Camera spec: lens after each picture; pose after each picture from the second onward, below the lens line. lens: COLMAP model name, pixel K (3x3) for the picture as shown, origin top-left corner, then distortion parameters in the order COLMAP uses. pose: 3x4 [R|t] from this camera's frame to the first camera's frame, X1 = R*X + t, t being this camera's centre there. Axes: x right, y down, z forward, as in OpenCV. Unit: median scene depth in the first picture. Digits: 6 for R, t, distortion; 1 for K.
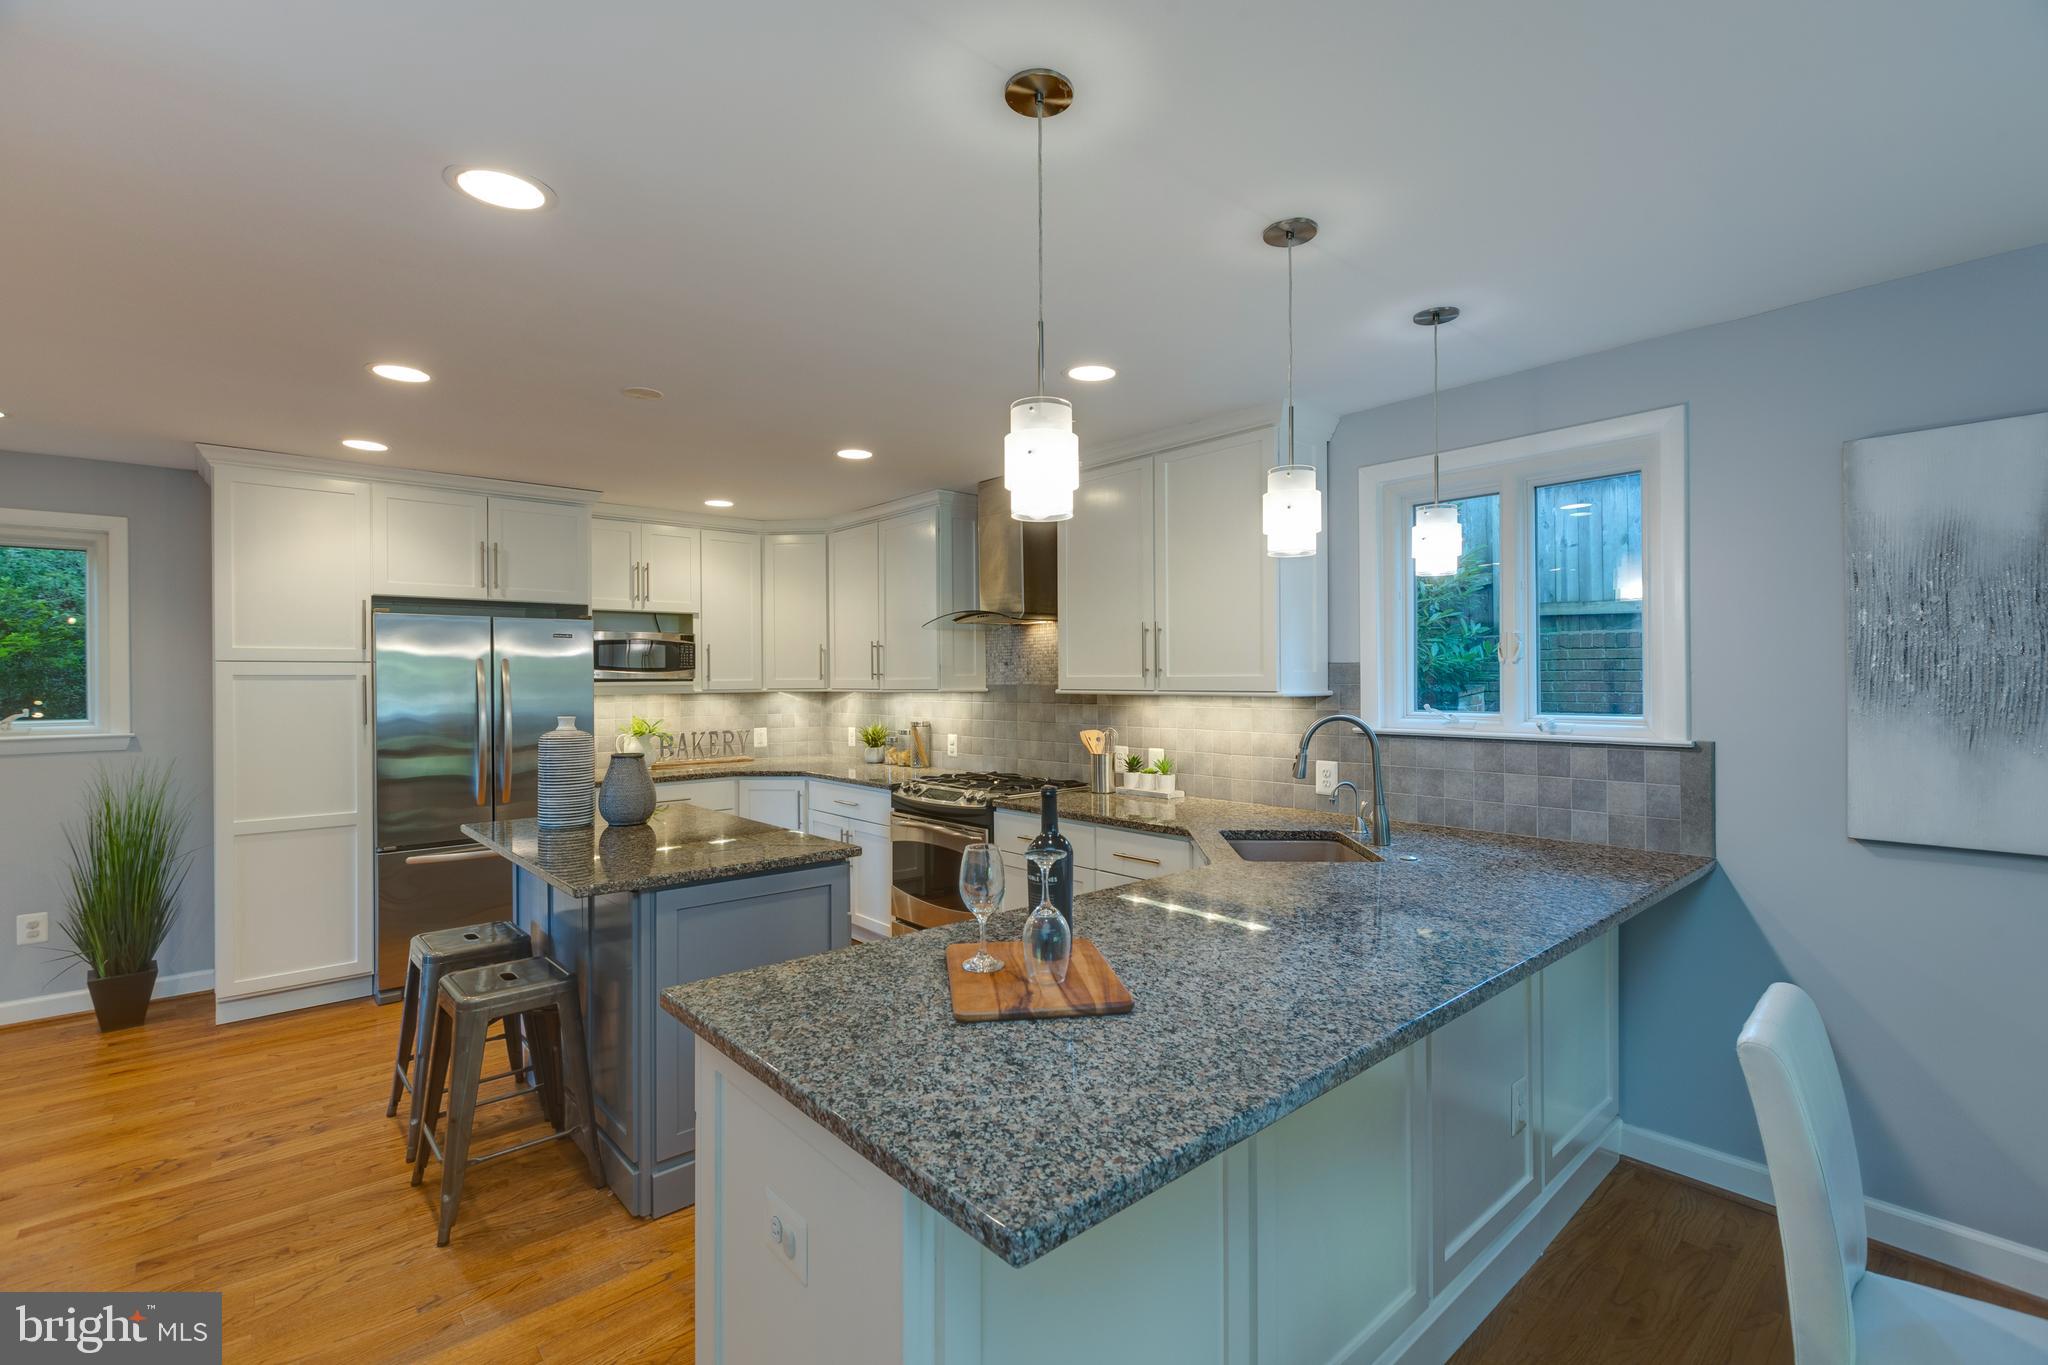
lens RADIAL K [[909.0, 0, 1025.0], [0, 909.0, 680.1], [0, 0, 1]] dist [0.003606, -0.001300]
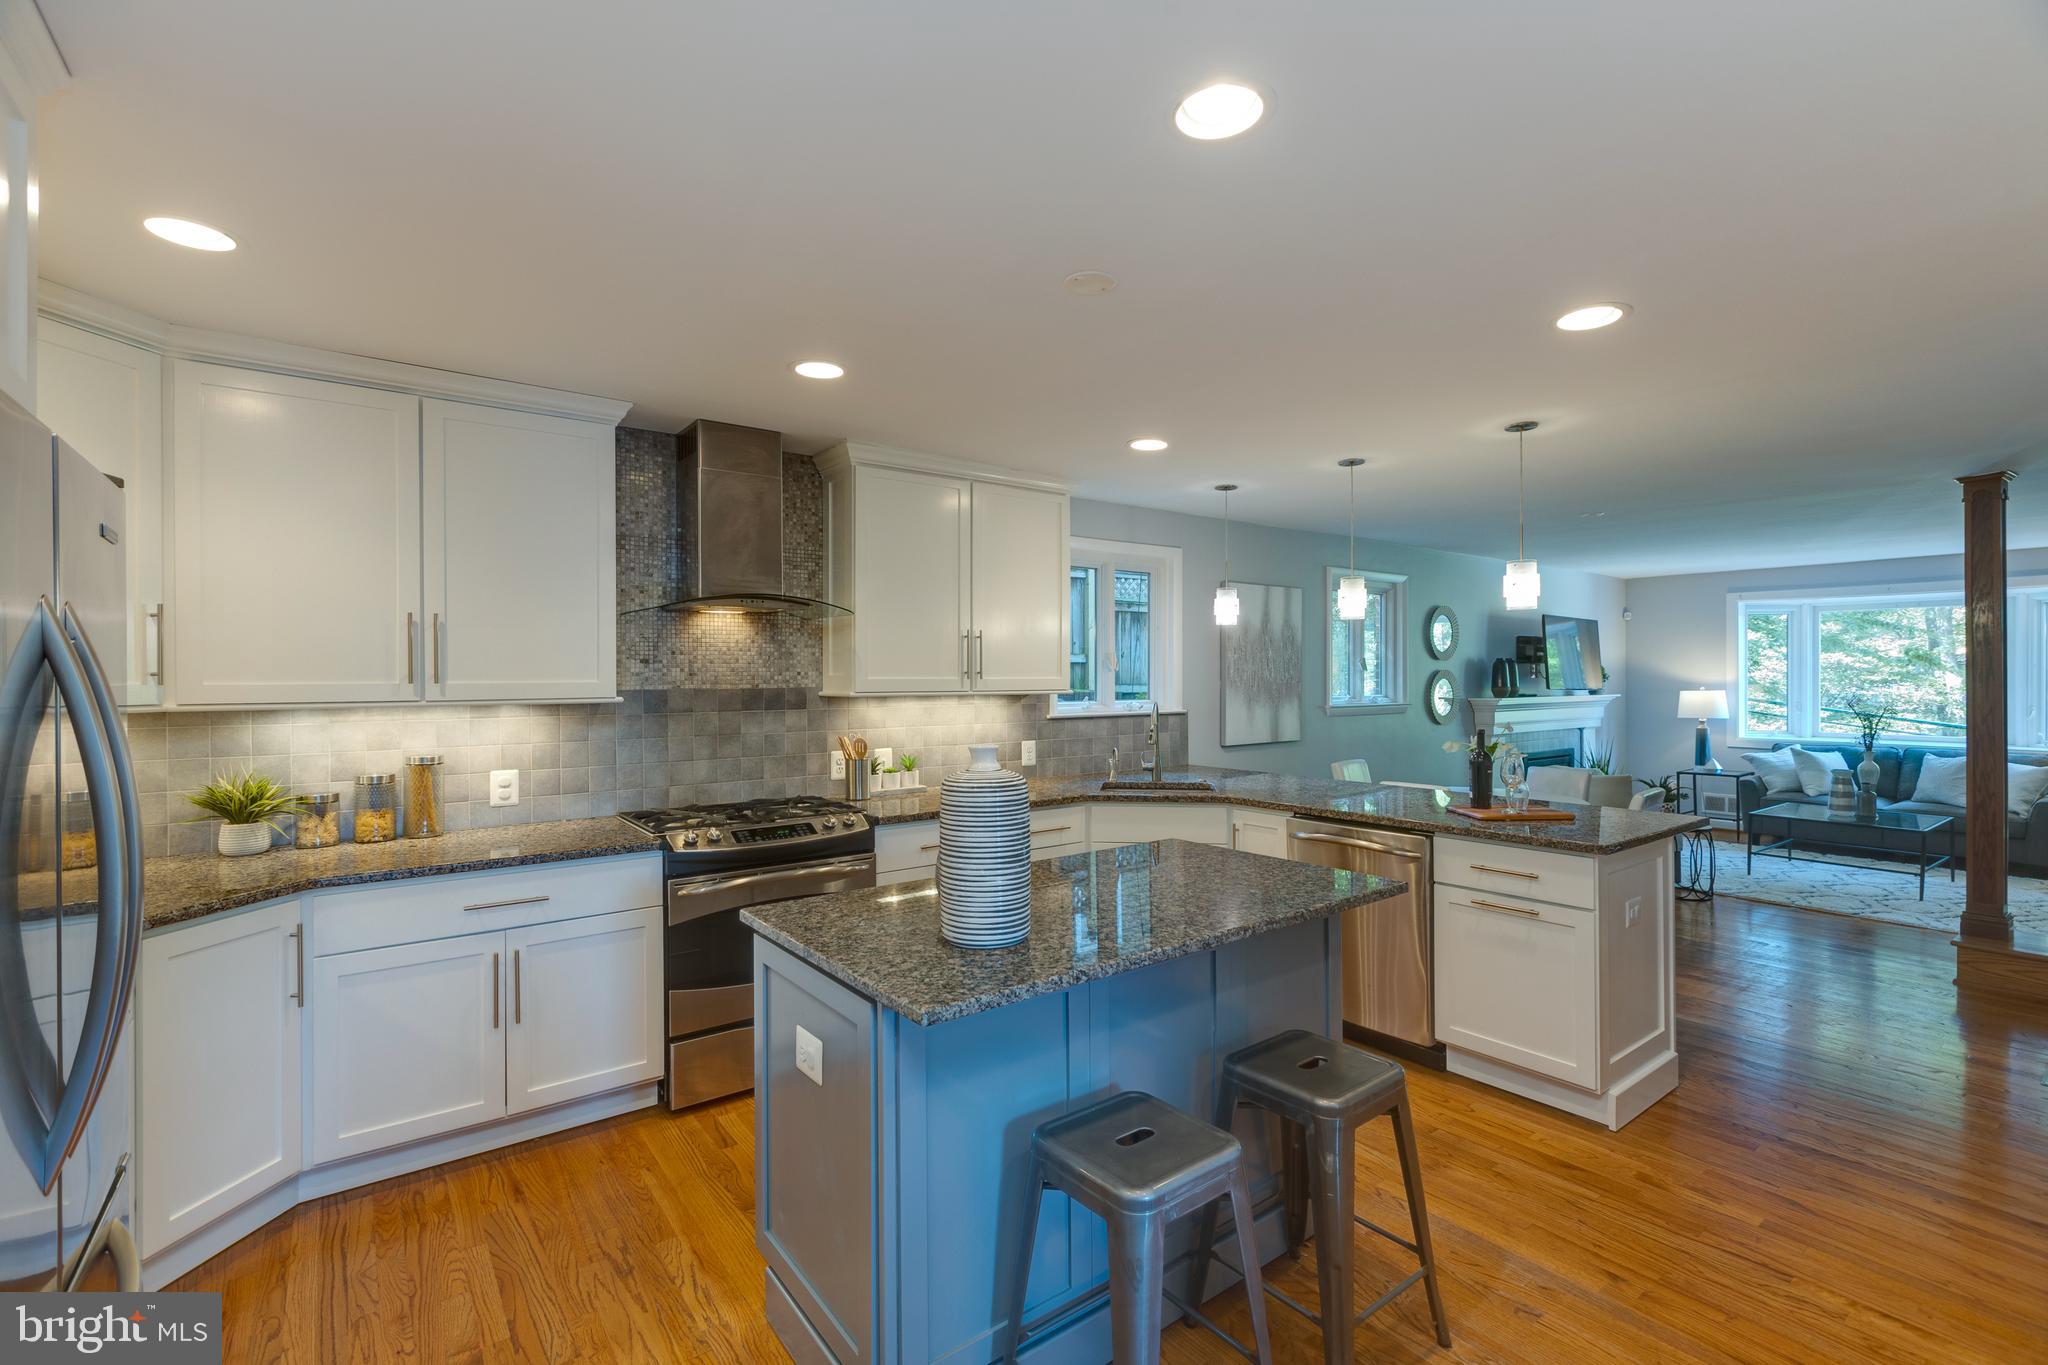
lens RADIAL K [[909.0, 0, 1025.6], [0, 909.0, 677.9], [0, 0, 1]] dist [0.003606, -0.001300]
pose [[0.074288, 0.004449, 0.997227, -0.871896], [0.005158, 0.999975, -0.004846, 0.000652], [-0.997223, 0.005503, 0.074263, 0.760322]]
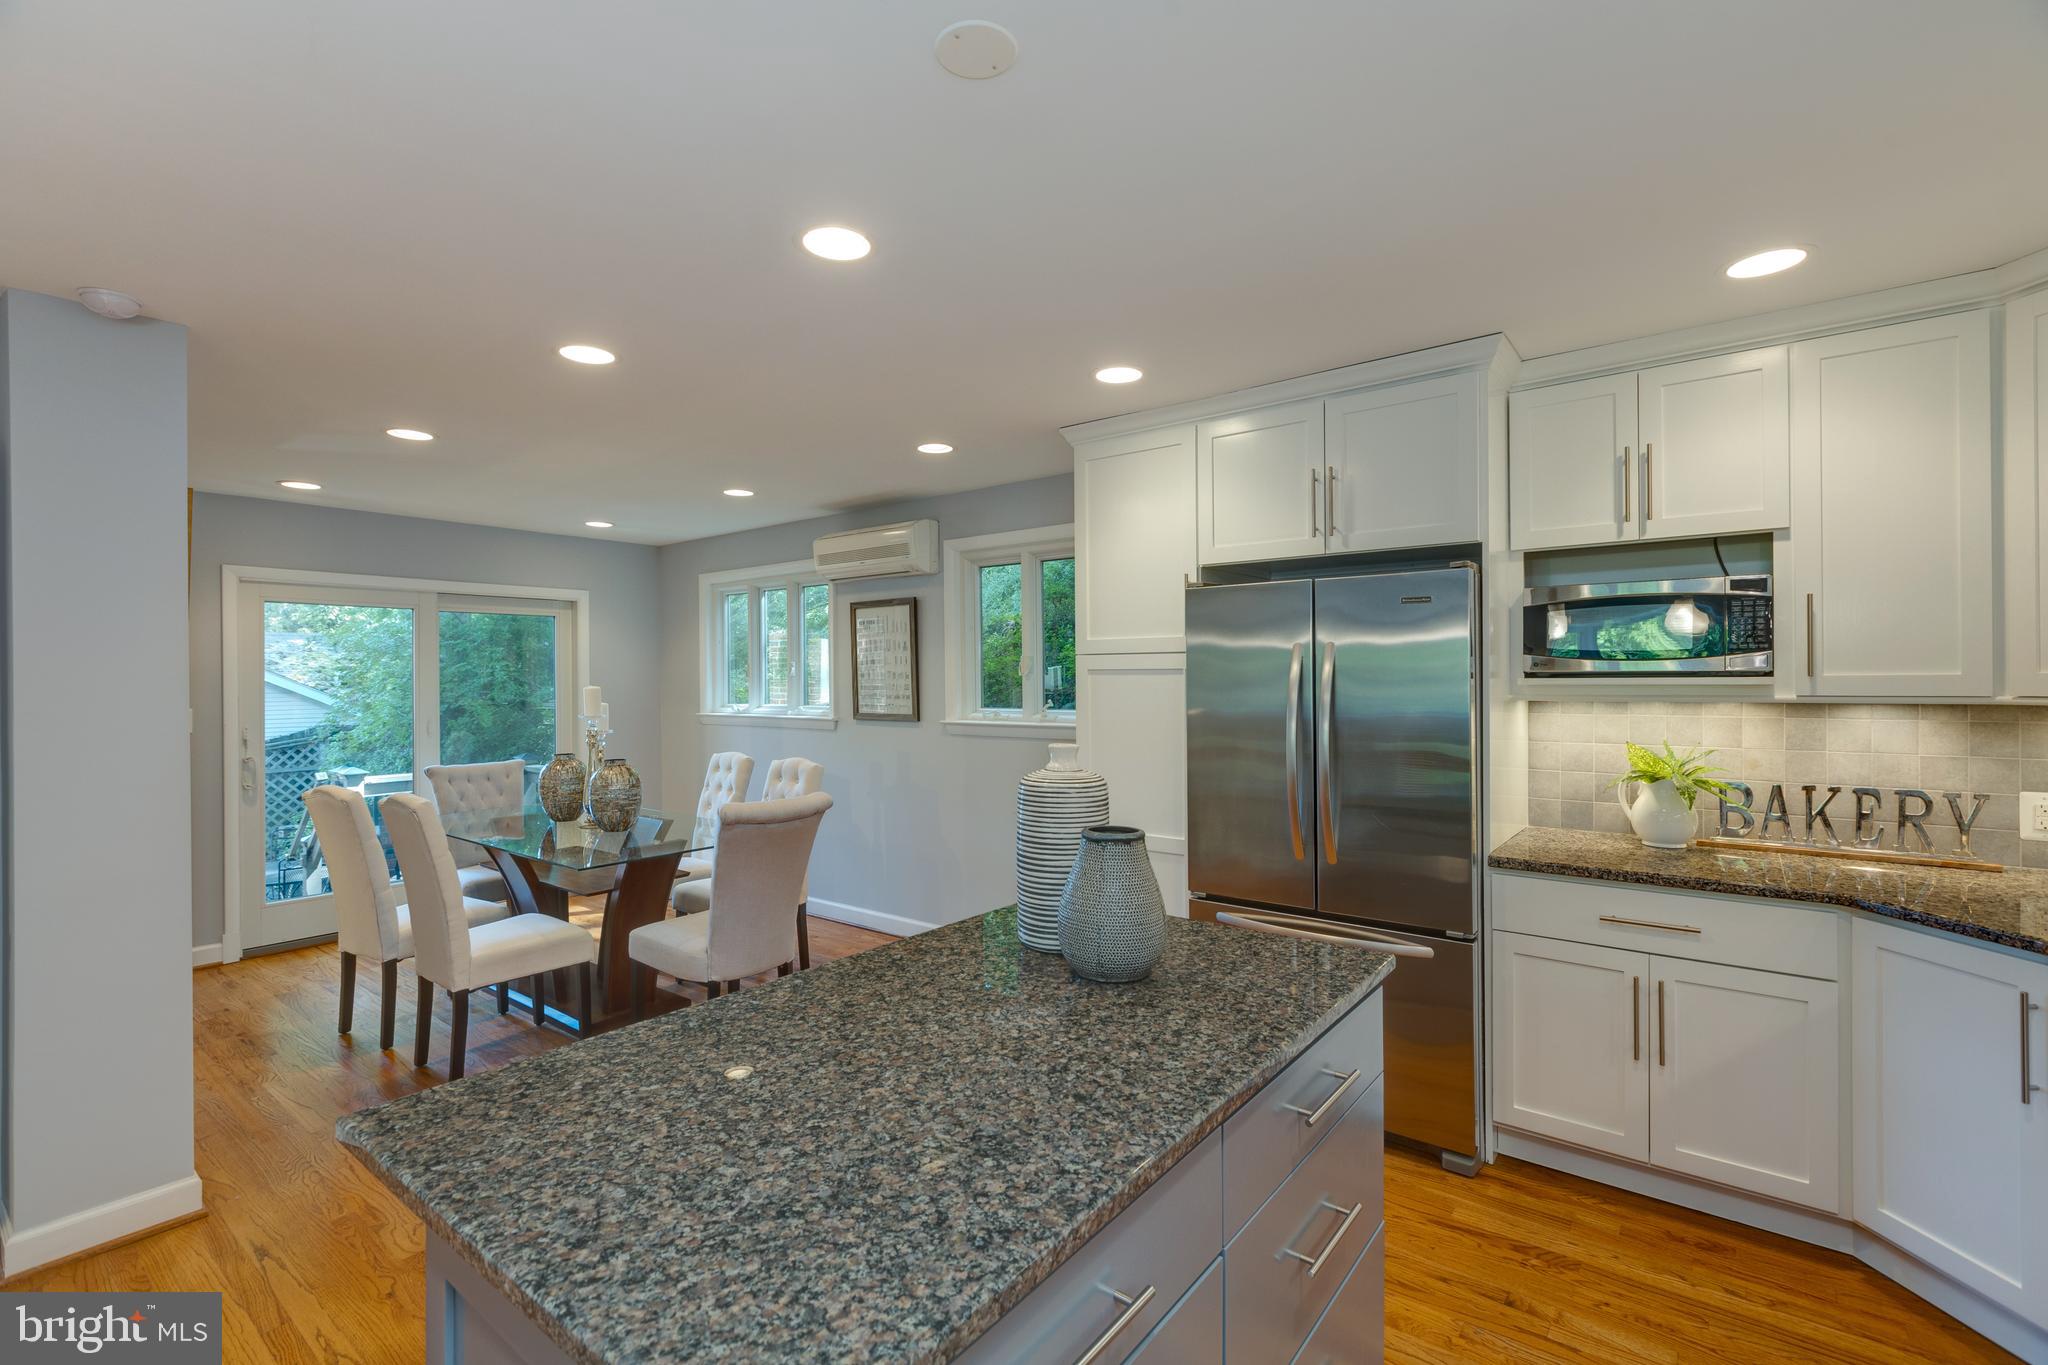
lens RADIAL K [[909.0, 0, 1022.9], [0, 909.0, 678.7], [0, 0, 1]] dist [0.003606, -0.001300]
pose [[0.190018, 0.006270, -0.981761, 0.024958], [0.003905, 0.999967, 0.007142, -0.002960], [0.981773, -0.005191, 0.189987, 0.711753]]
